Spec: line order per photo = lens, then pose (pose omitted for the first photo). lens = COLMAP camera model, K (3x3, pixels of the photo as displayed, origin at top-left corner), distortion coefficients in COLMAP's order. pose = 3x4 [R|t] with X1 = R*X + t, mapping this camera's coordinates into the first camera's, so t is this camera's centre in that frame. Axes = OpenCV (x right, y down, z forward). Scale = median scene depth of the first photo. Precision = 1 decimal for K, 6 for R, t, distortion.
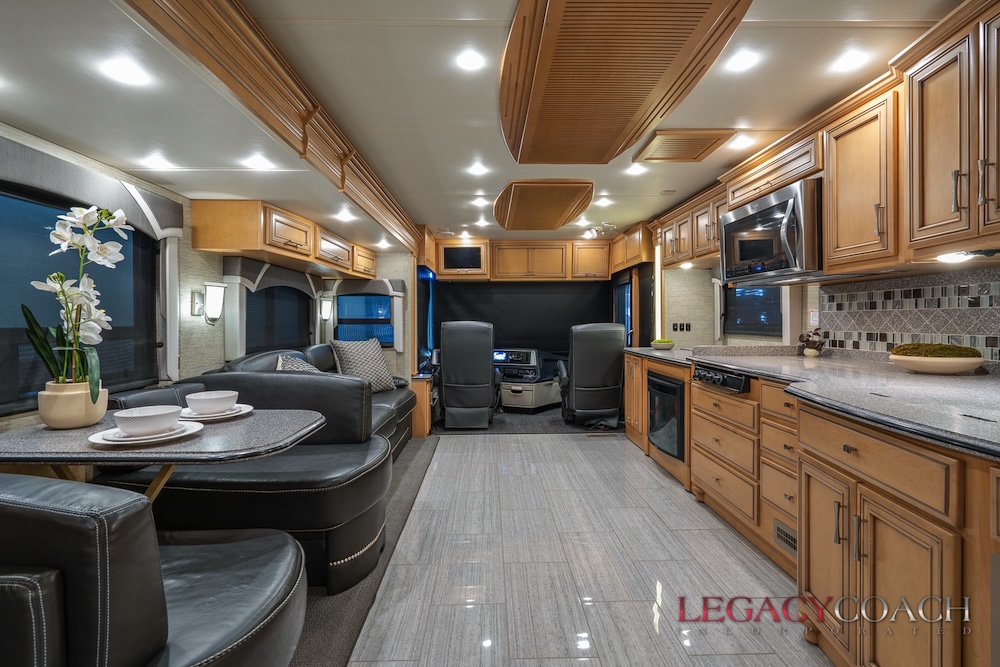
lens RADIAL K [[538.1, 0, 501.8], [0, 538.1, 349.1], [0, 0, 1]] dist [-0.004914, -0.000578]
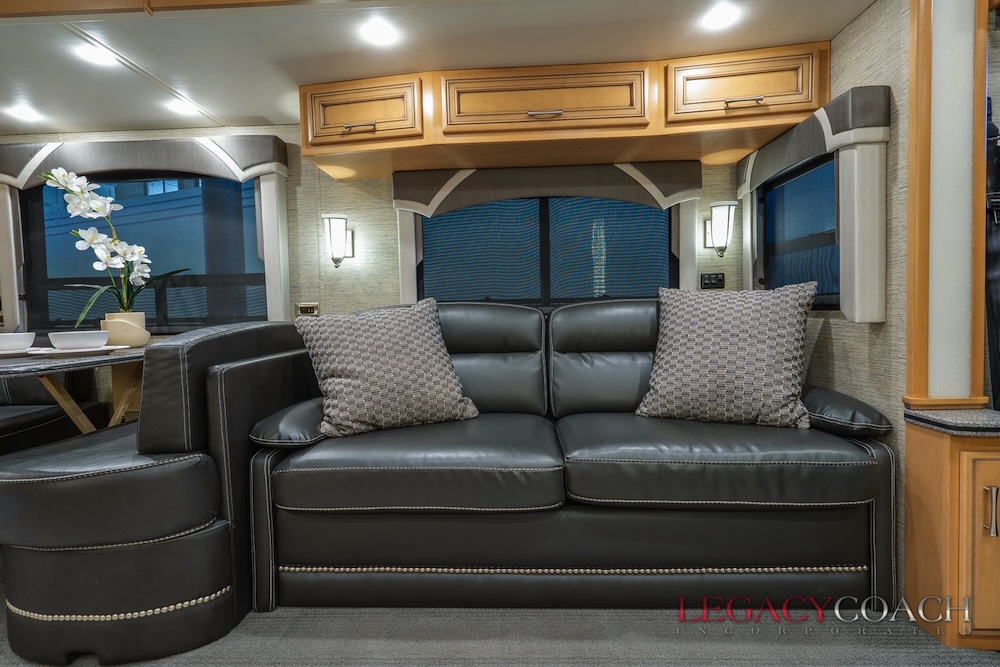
lens RADIAL K [[482.5, 0, 484.4], [0, 482.5, 332.2], [0, 0, 1]] dist [0.003322, 0.000370]
pose [[-0.087195, 0.047820, -0.995043, 0.187312], [-0.036930, 0.998005, 0.051199, 0.009103], [0.995507, 0.041211, -0.085255, 1.304752]]
